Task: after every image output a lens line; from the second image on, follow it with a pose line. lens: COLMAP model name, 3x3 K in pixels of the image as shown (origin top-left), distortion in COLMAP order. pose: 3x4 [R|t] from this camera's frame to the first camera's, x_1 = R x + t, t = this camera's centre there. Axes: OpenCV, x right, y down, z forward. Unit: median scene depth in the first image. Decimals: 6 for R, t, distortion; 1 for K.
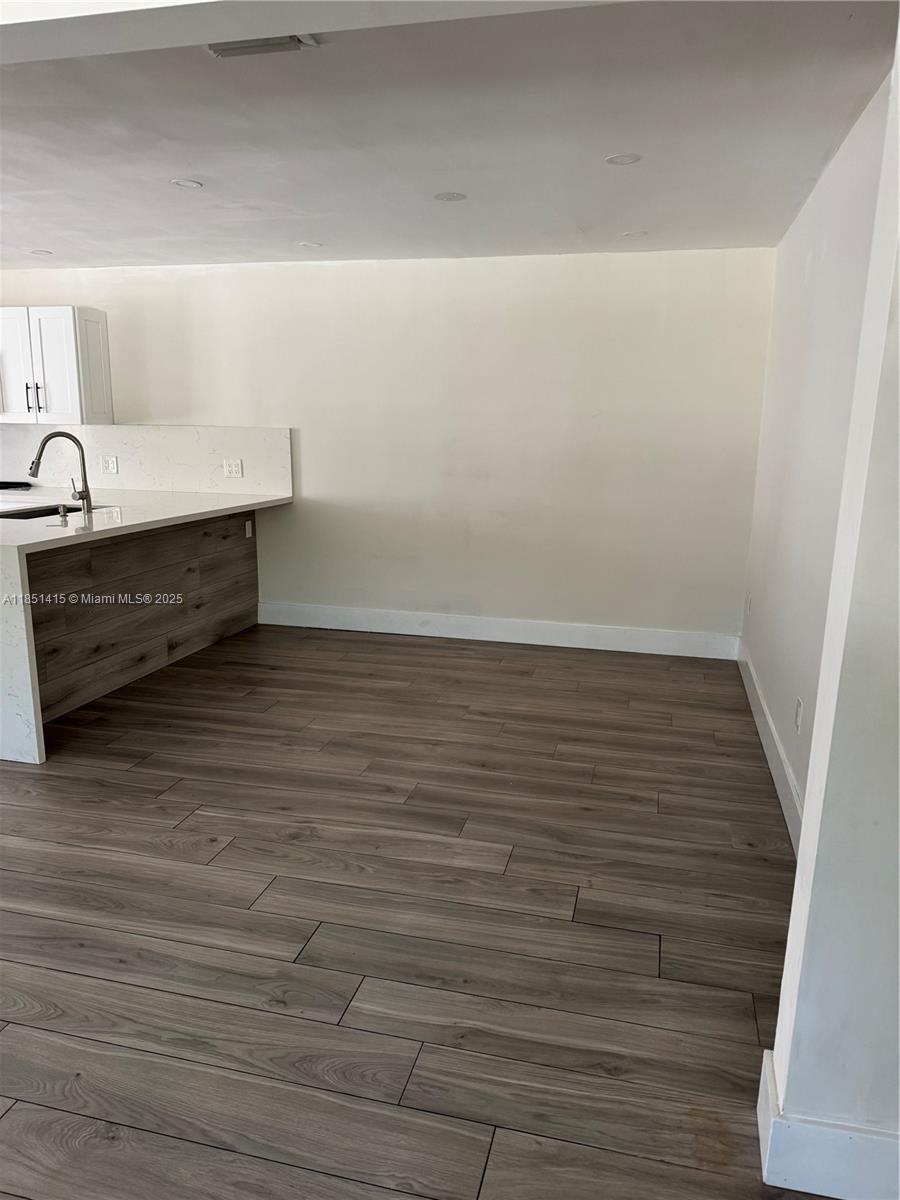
lens RADIAL K [[830.2, 0, 452.1], [0, 830.2, 605.3], [0, 0, 1]] dist [0.120808, -0.196002]
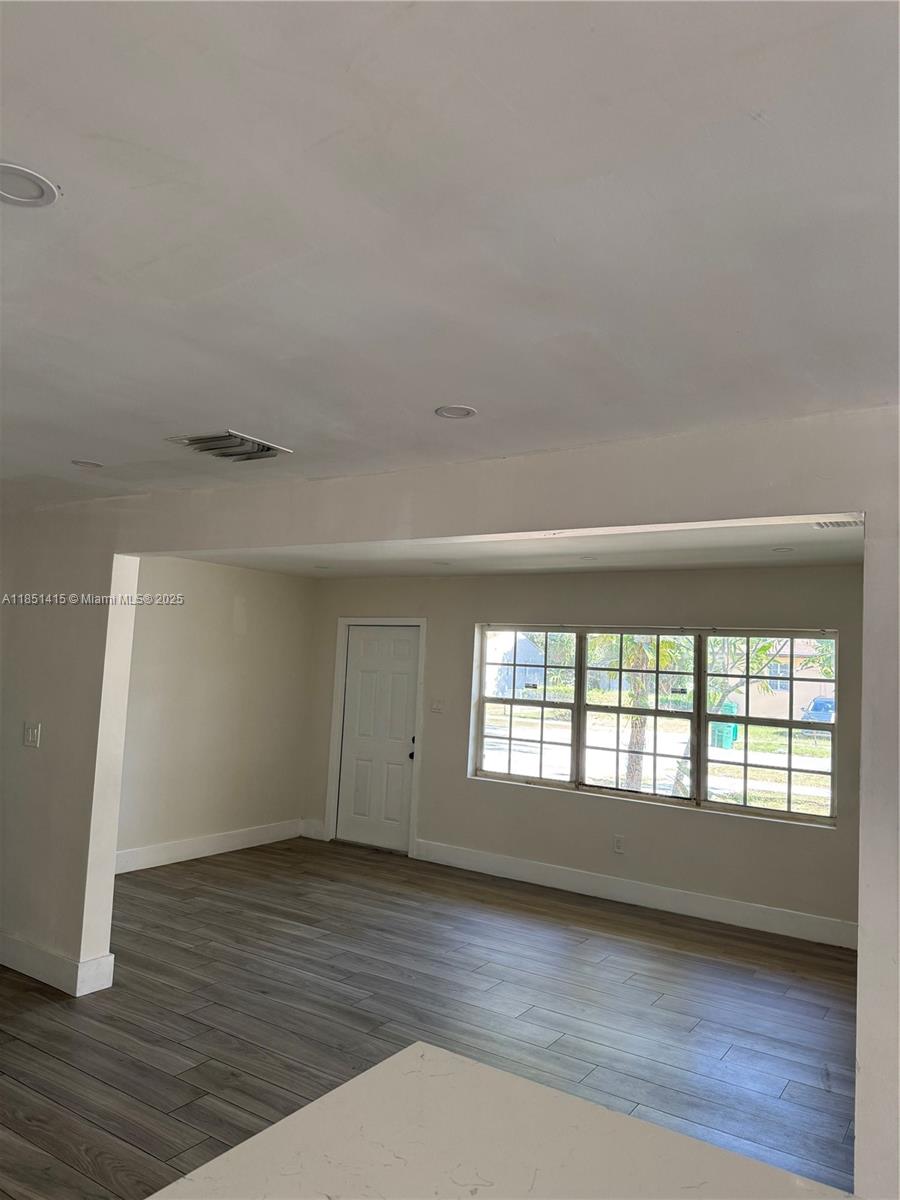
lens RADIAL K [[830.2, 0, 452.1], [0, 830.2, 605.3], [0, 0, 1]] dist [0.120808, -0.196002]
pose [[-0.942992, -0.036572, 0.330798, -0.524593], [0.008122, 0.991119, 0.132729, -0.293868], [-0.332715, 0.127850, -0.934321, 1.085244]]
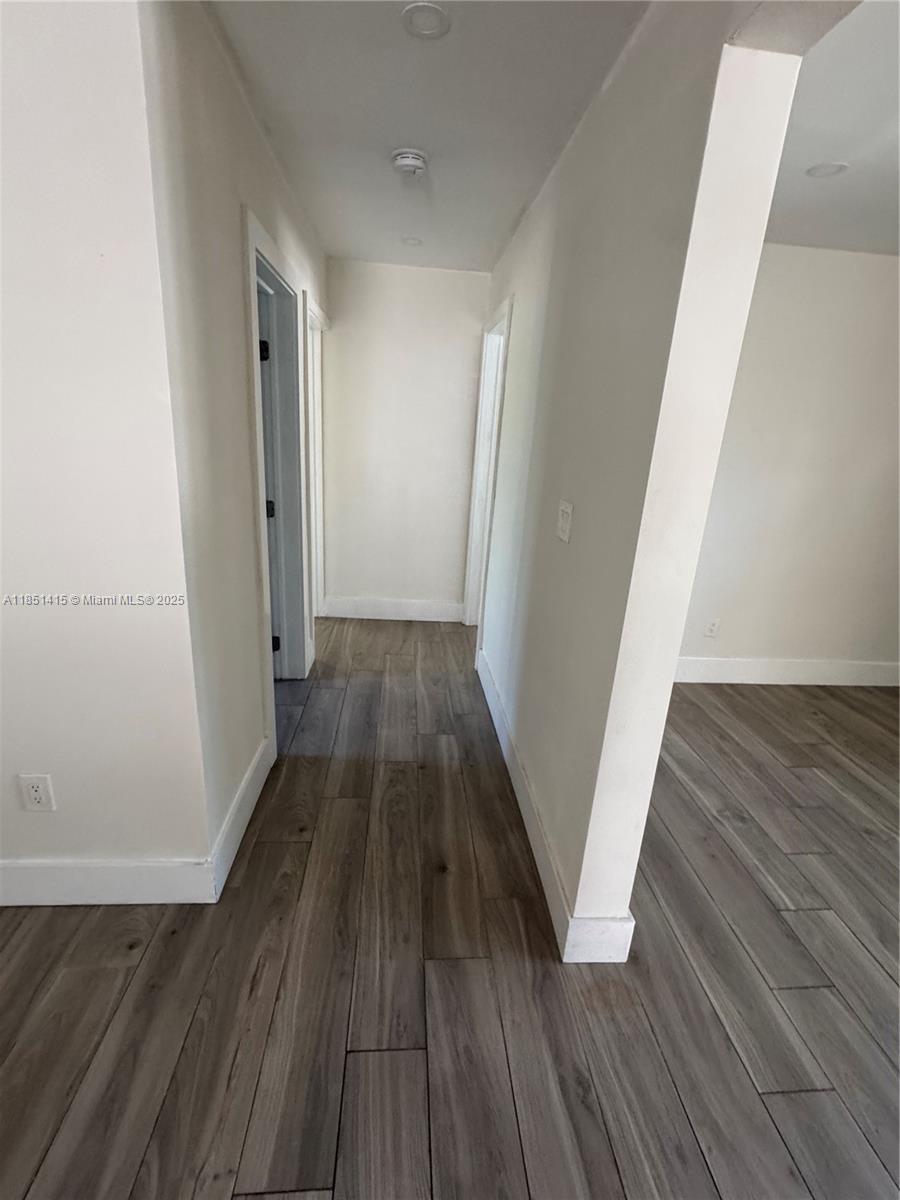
lens RADIAL K [[546.2, 0, 450.0], [0, 546.2, 600.0], [0, 0, 1]] dist [-0.003173, 0.000174]
pose [[-0.315977, -0.330036, 0.889514, -0.070573], [0.139724, 0.911138, 0.387692, -0.125461], [-0.938422, 0.246788, -0.241785, 0.515944]]
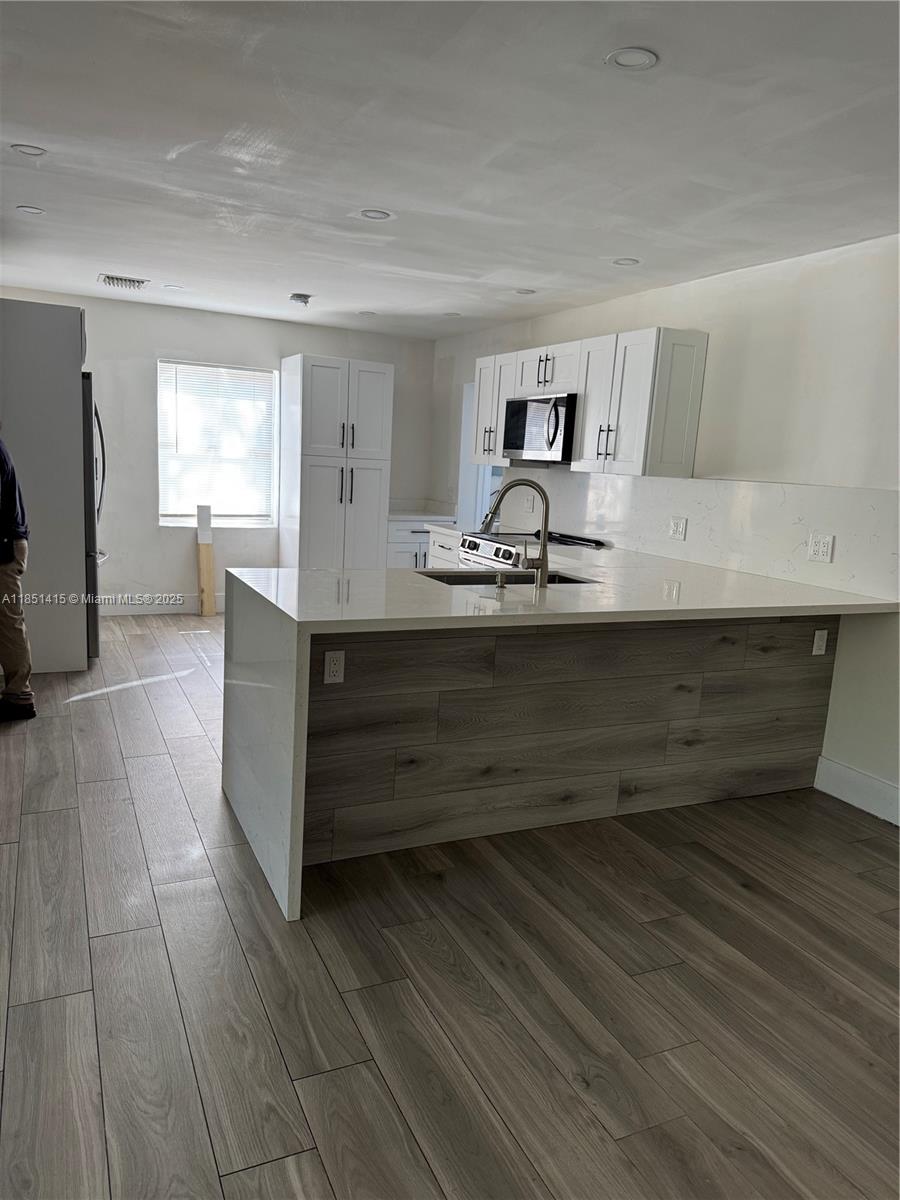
lens RADIAL K [[830.2, 0, 452.1], [0, 830.2, 605.3], [0, 0, 1]] dist [0.120808, -0.196002]
pose [[0.631884, 0.157169, -0.758960, 0.085026], [-0.212345, 0.976862, 0.025502, -0.099871], [0.745408, 0.145047, 0.650637, 0.483057]]
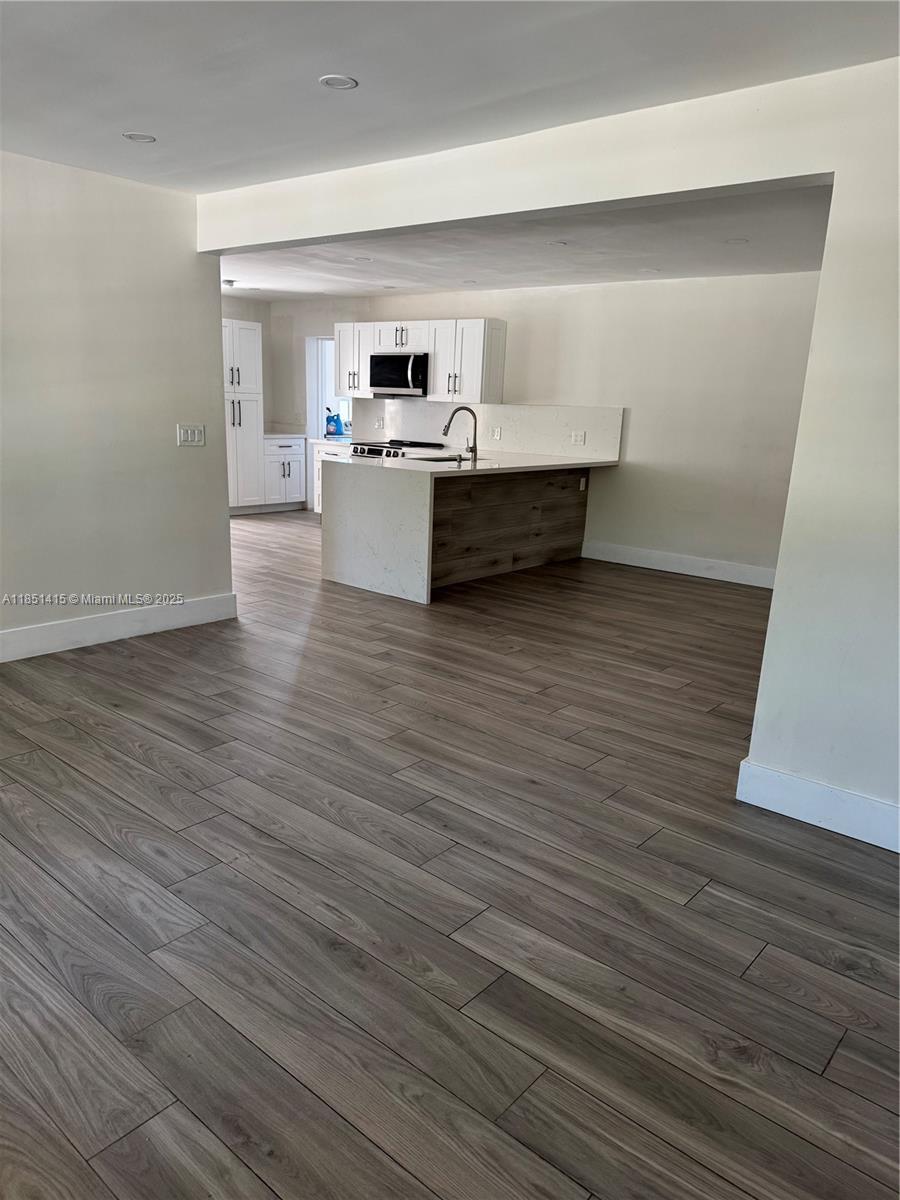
lens RADIAL K [[830.2, 0, 452.1], [0, 830.2, 605.3], [0, 0, 1]] dist [0.120808, -0.196002]
pose [[0.897601, 0.126988, -0.422122, 0.205373], [-0.120753, 0.991811, 0.041599, 0.093031], [0.423948, 0.013633, 0.905584, -0.382297]]
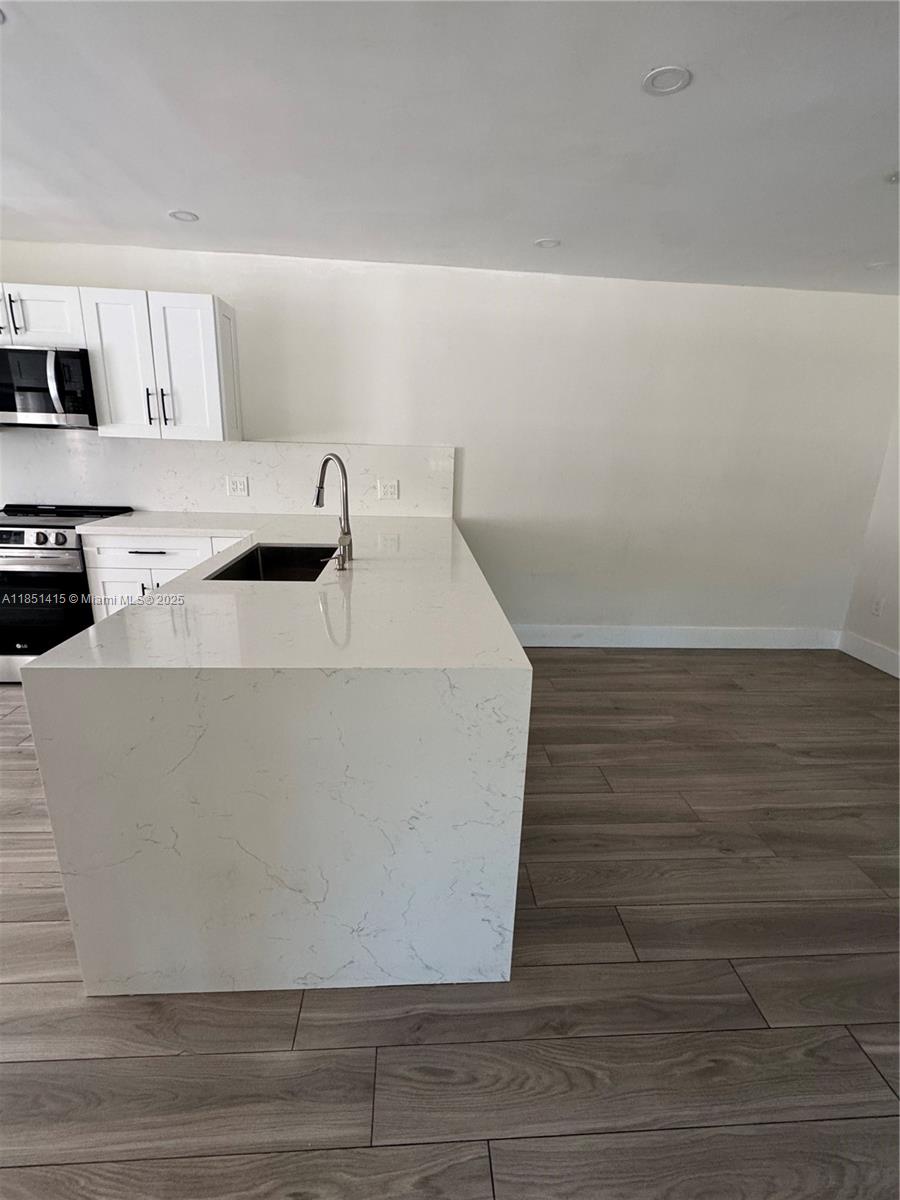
lens RADIAL K [[552.0, 0, 452.9], [0, 552.0, 594.4], [0, 0, 1]] dist [0.000919, -0.000515]
pose [[0.949279, -0.064835, 0.307679, -0.519410], [0.045233, 0.996491, 0.070426, -0.114328], [-0.311166, -0.052936, 0.948880, 0.505658]]
